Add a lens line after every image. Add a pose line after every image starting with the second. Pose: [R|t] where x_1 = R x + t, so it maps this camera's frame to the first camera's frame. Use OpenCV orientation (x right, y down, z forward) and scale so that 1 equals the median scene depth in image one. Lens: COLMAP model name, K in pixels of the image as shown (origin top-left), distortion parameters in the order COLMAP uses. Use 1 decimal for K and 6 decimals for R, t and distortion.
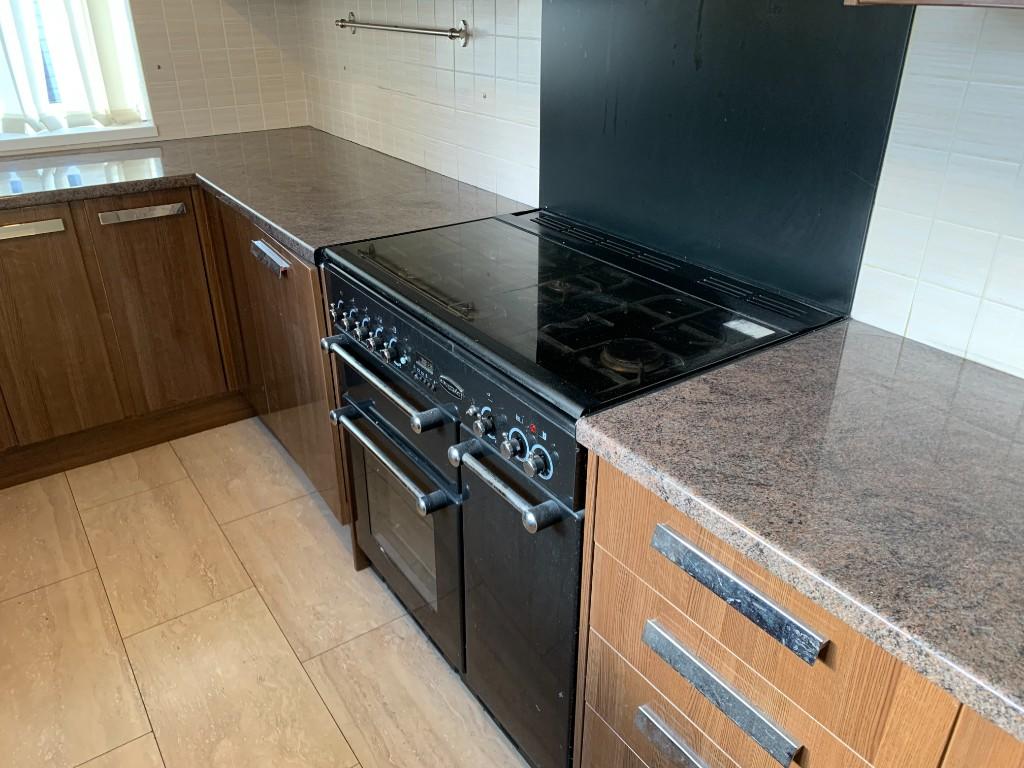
lens RADIAL K [[779.4, 0, 512.0], [0, 779.4, 384.0], [0, 0, 1]] dist [0.006259, -0.004862]
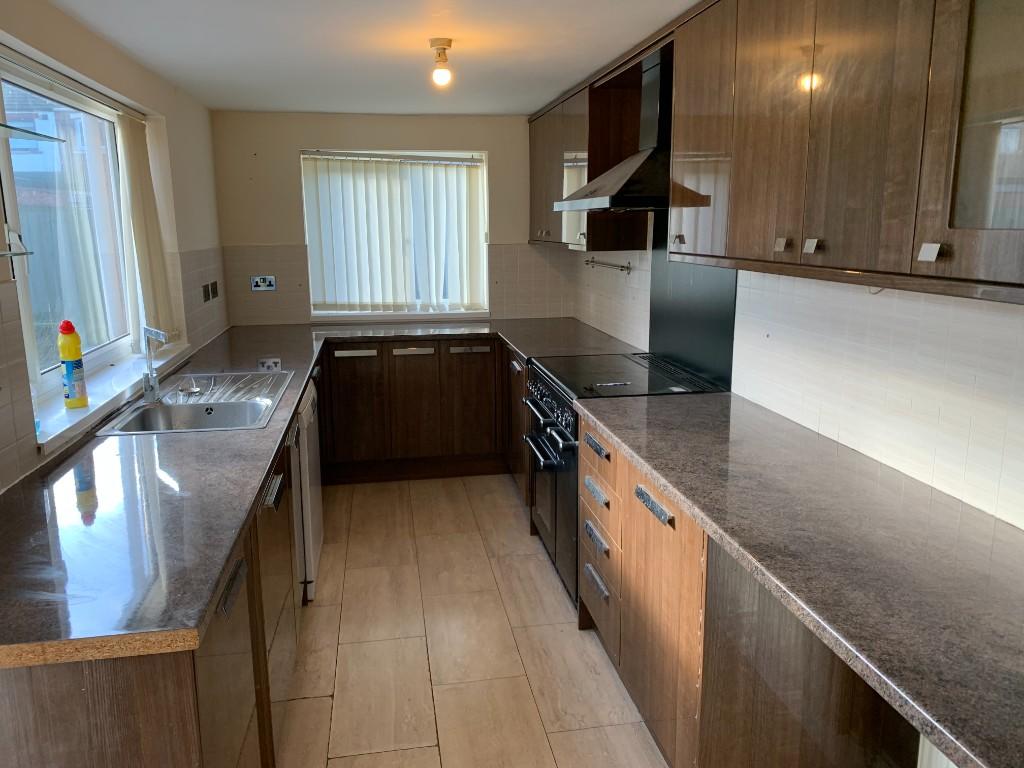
lens RADIAL K [[779.4, 0, 512.0], [0, 779.4, 384.0], [0, 0, 1]] dist [0.006259, -0.004862]
pose [[0.902034, 0.077250, -0.424697, 0.530668], [-0.188112, 0.955869, -0.225674, 0.329409], [0.388521, 0.283456, 0.876758, -0.756604]]
